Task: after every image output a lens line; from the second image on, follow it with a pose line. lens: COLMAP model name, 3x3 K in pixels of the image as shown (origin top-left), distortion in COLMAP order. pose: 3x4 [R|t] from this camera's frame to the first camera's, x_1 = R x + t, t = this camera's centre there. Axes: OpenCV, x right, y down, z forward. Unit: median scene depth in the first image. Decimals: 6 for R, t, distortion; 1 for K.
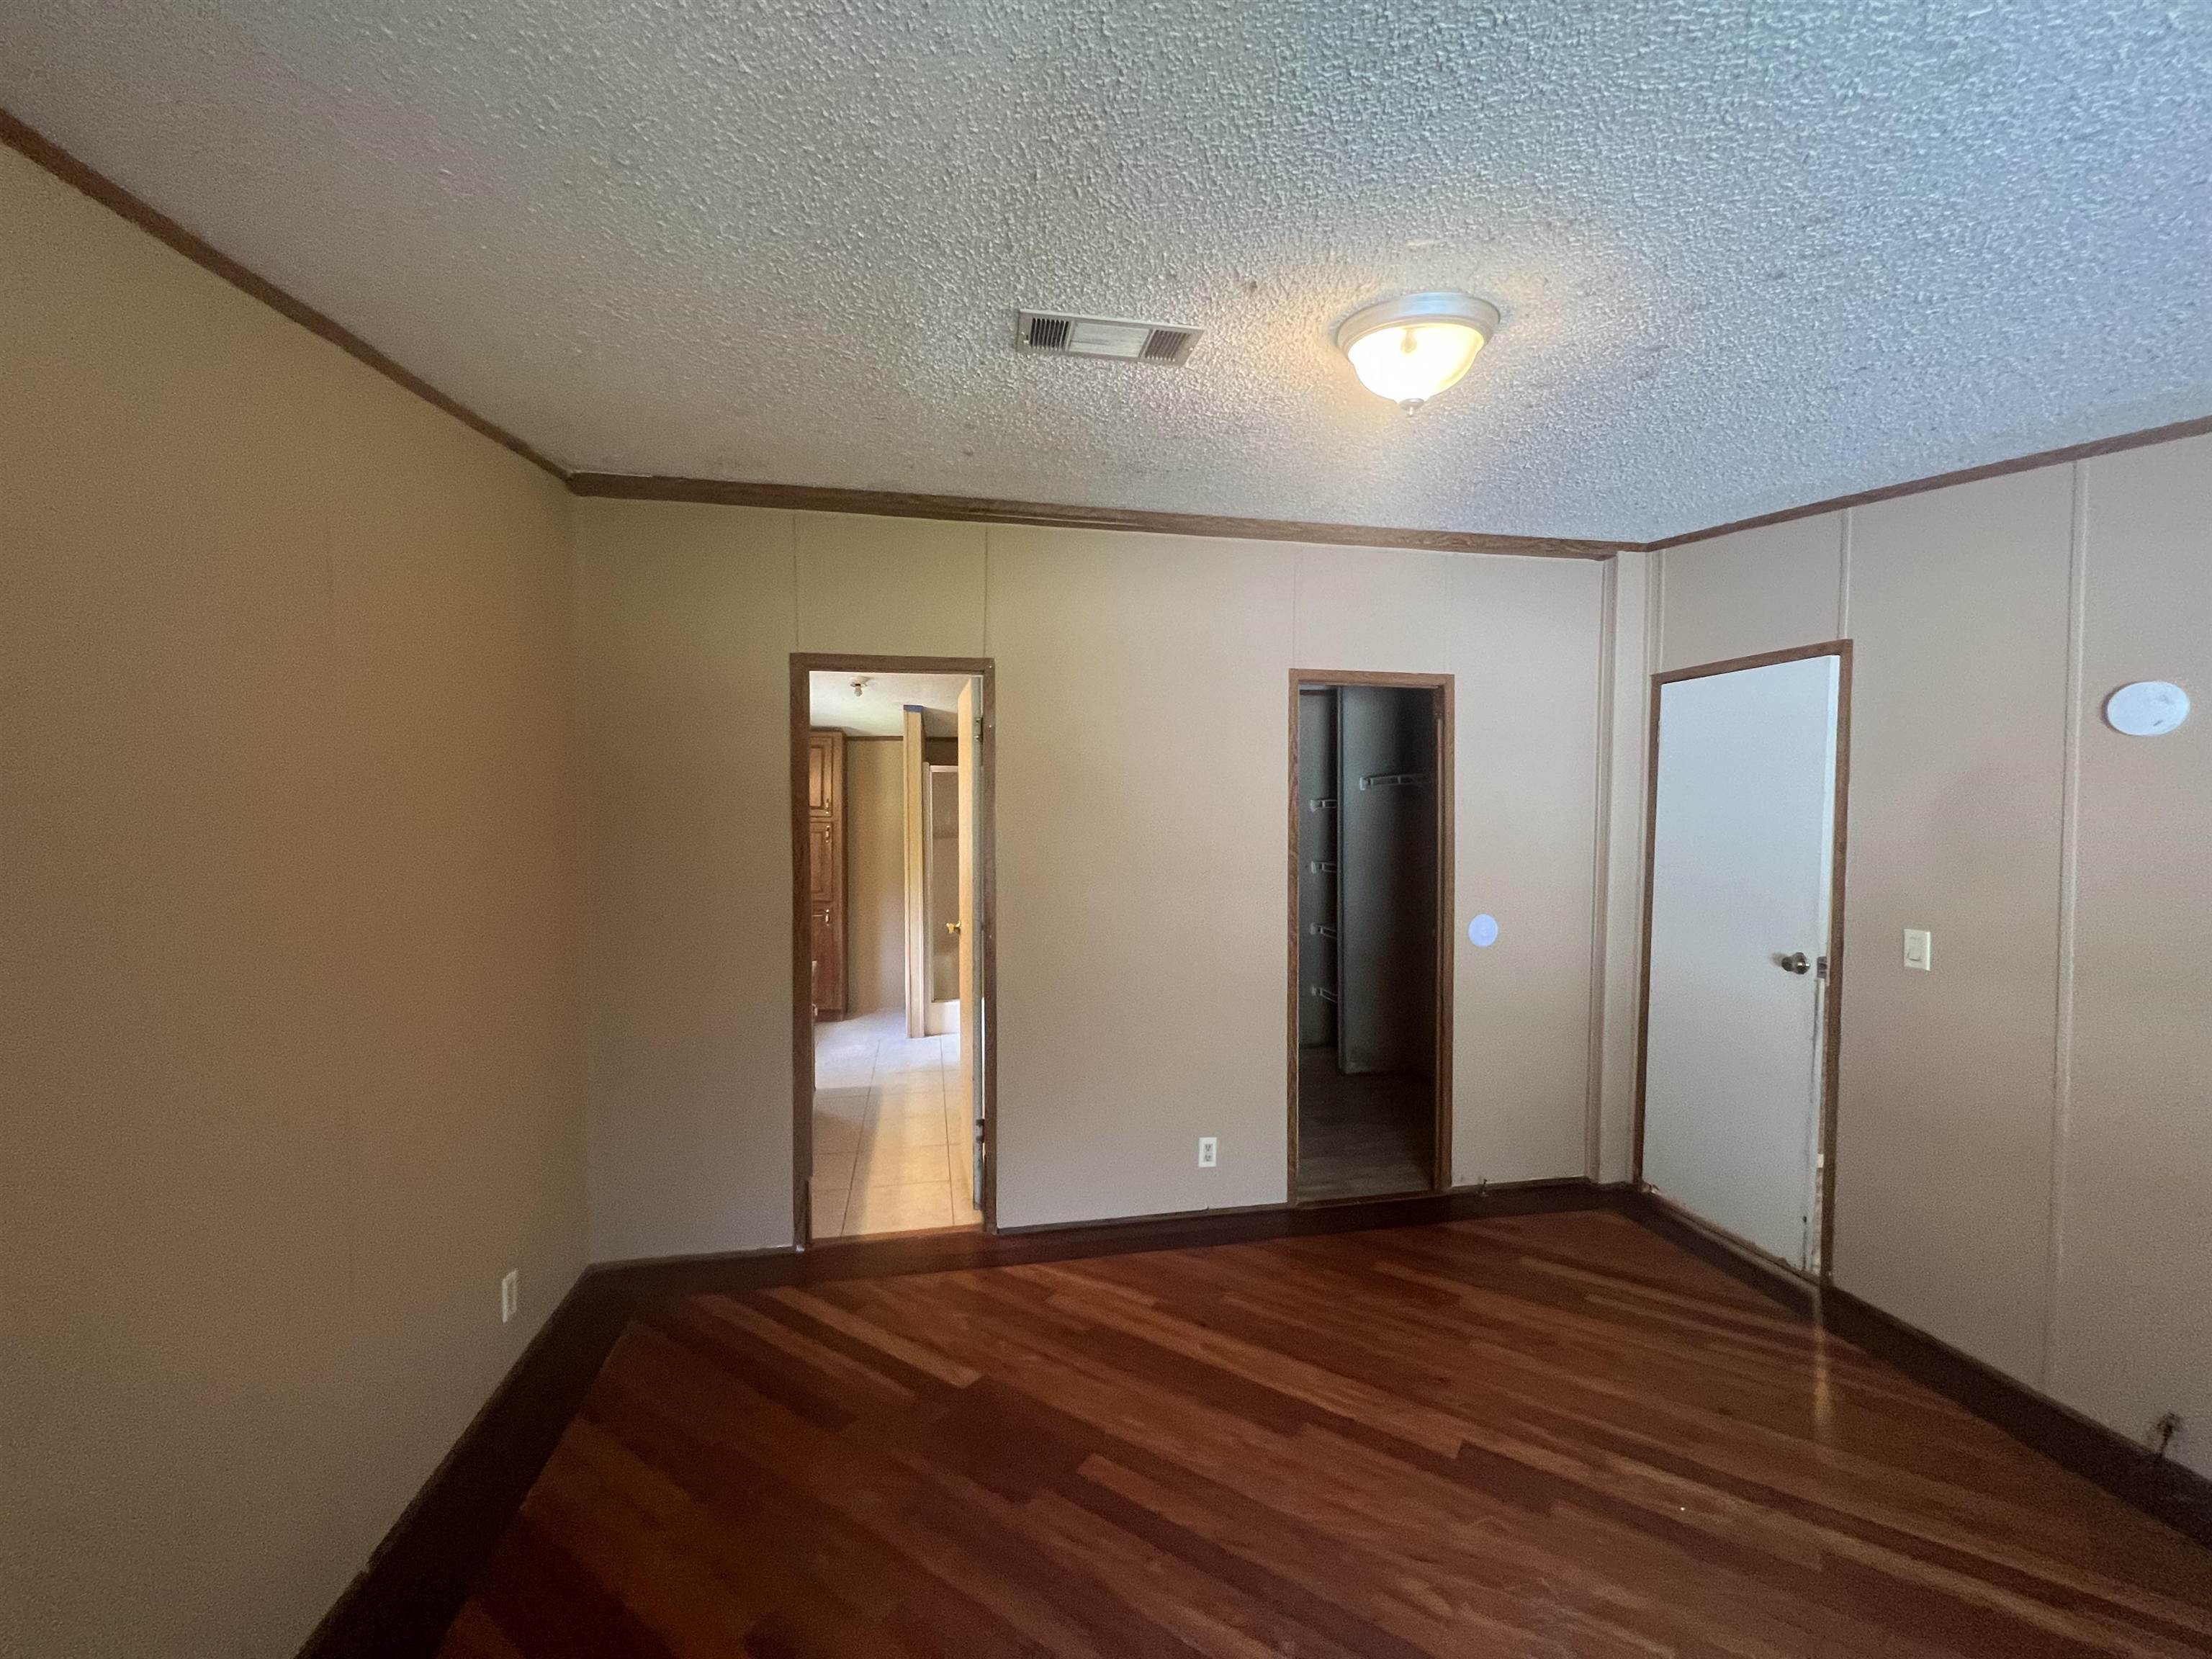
lens RADIAL K [[893.2, 0, 1106.0], [0, 893.2, 829.5], [0, 0, 1]] dist [-0.003277, 0.000186]
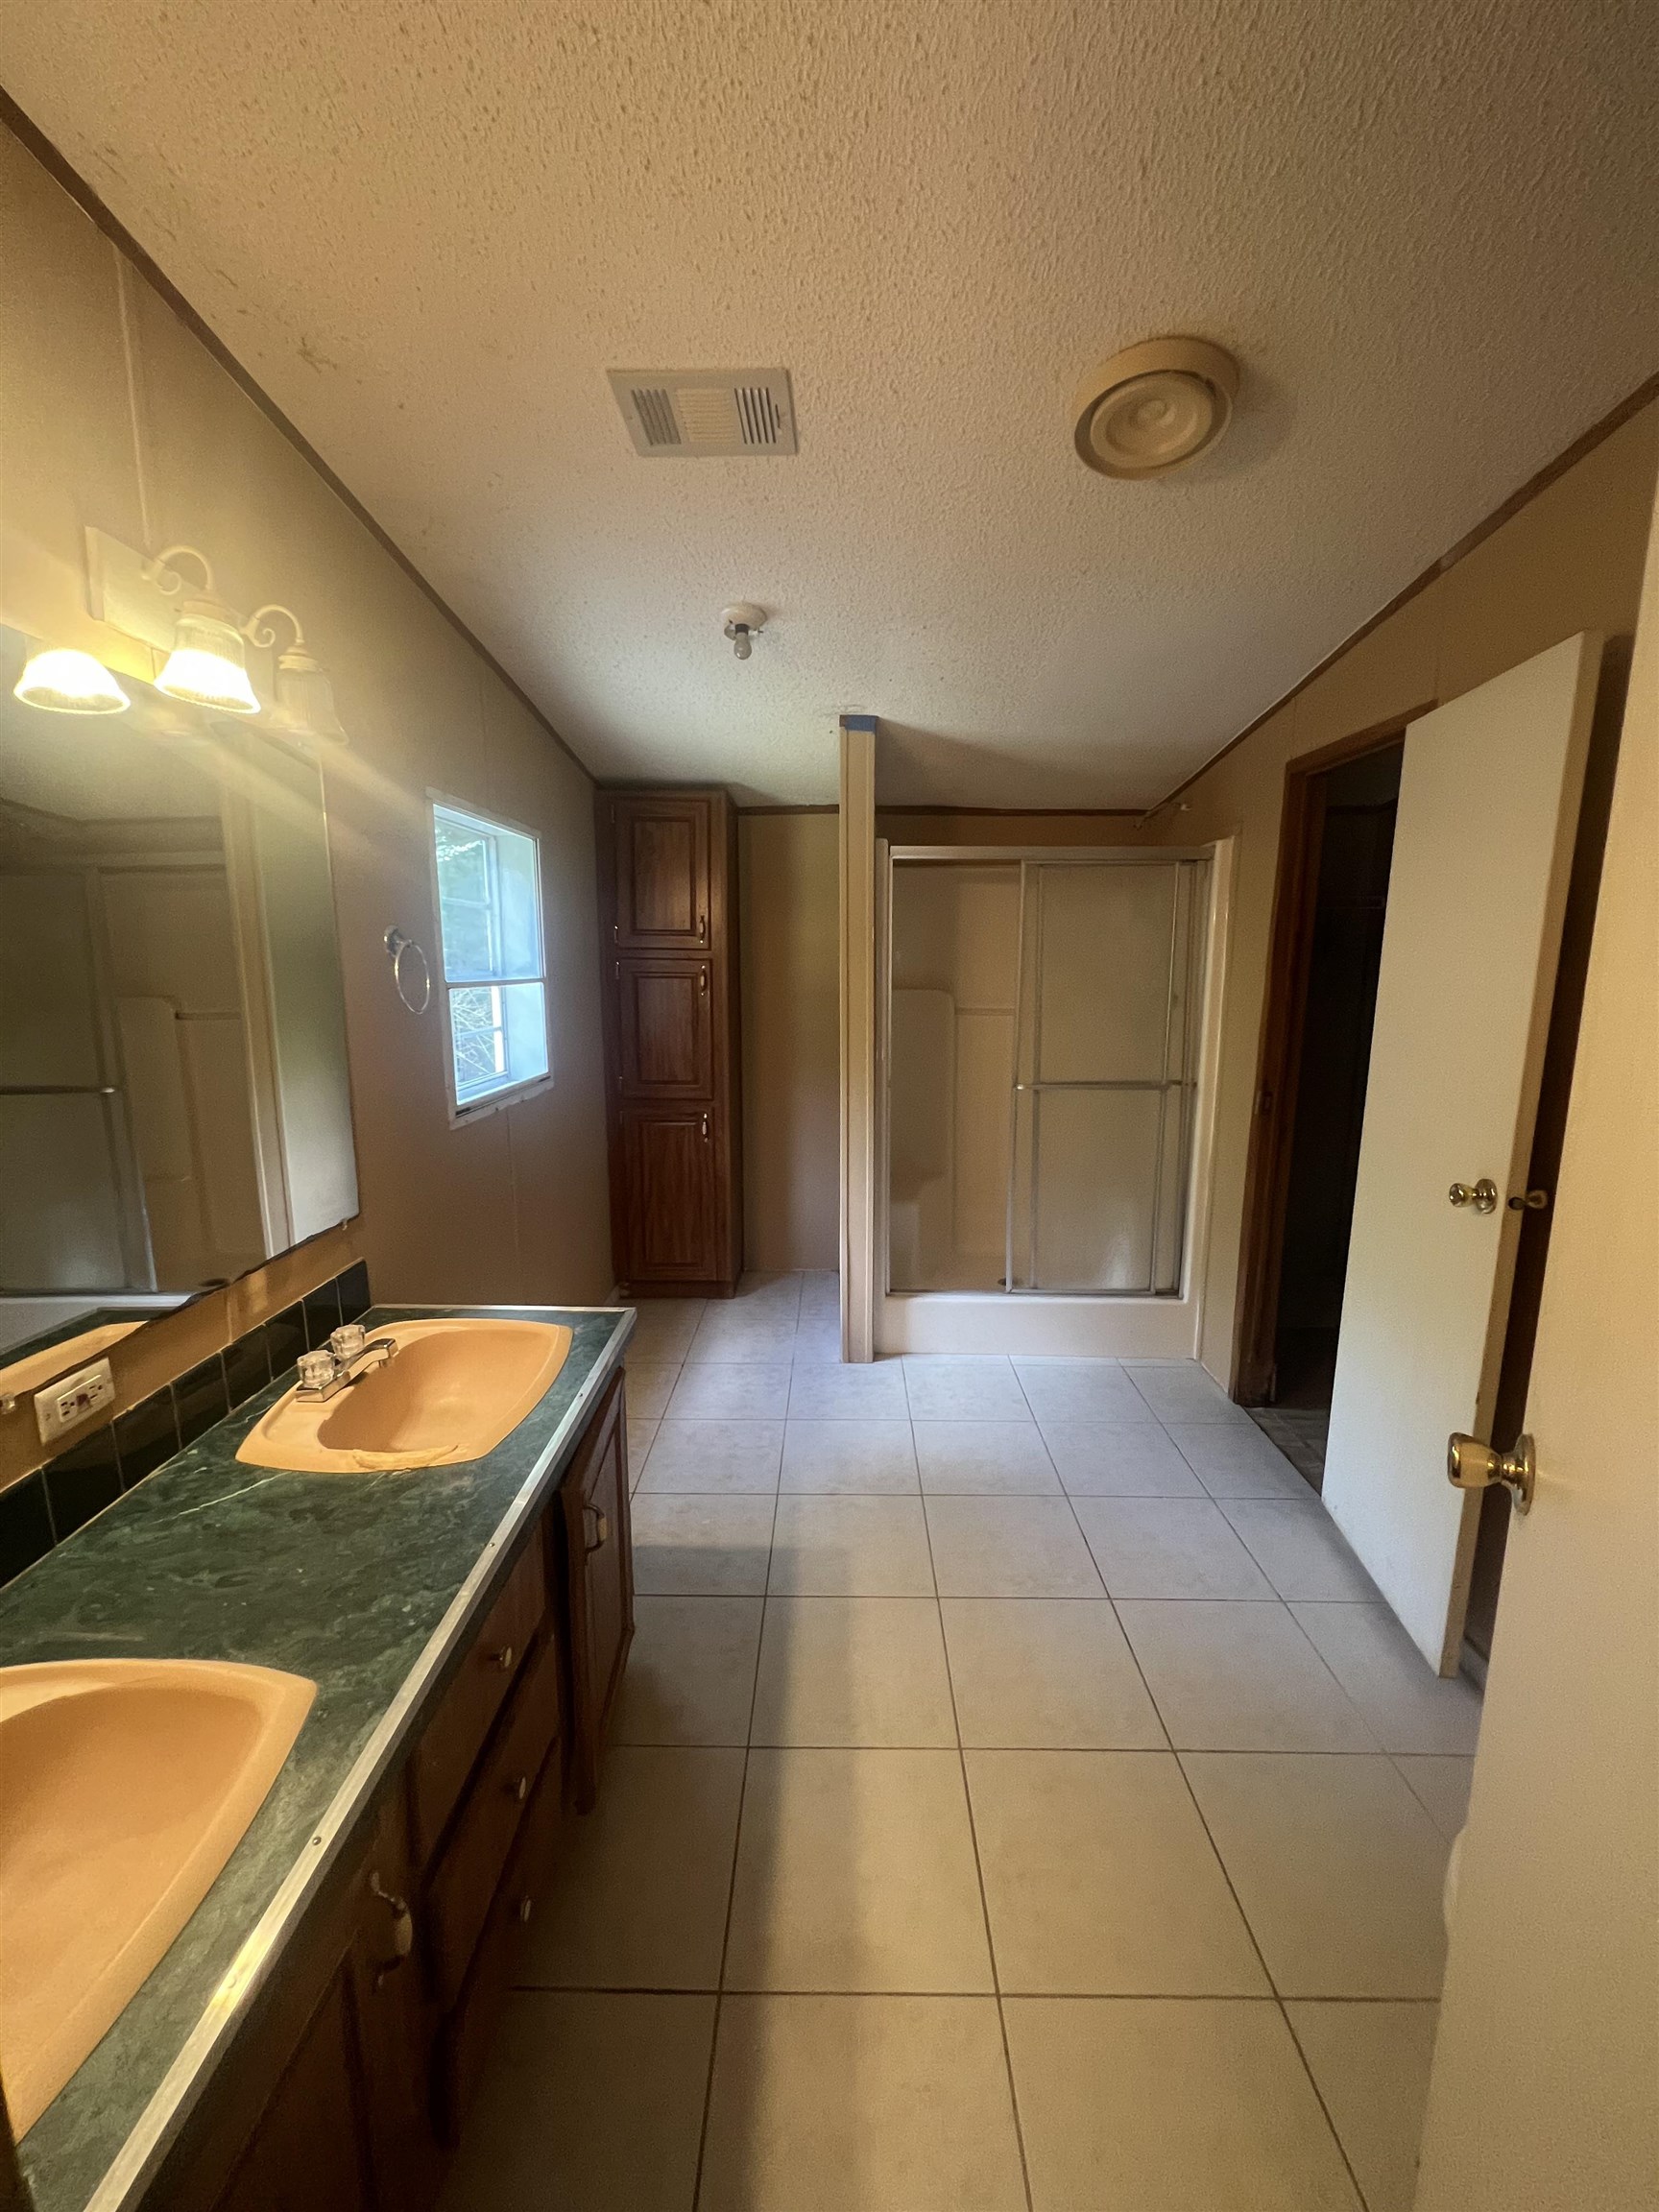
lens RADIAL K [[893.2, 0, 829.5], [0, 893.2, 1106.0], [0, 0, 1]] dist [-0.003277, 0.000186]
pose [[0.977117, 0.038623, -0.209169, -0.120113], [-0.006856, 0.988584, 0.150516, -0.002084], [0.212594, -0.145638, 0.966226, 0.486557]]
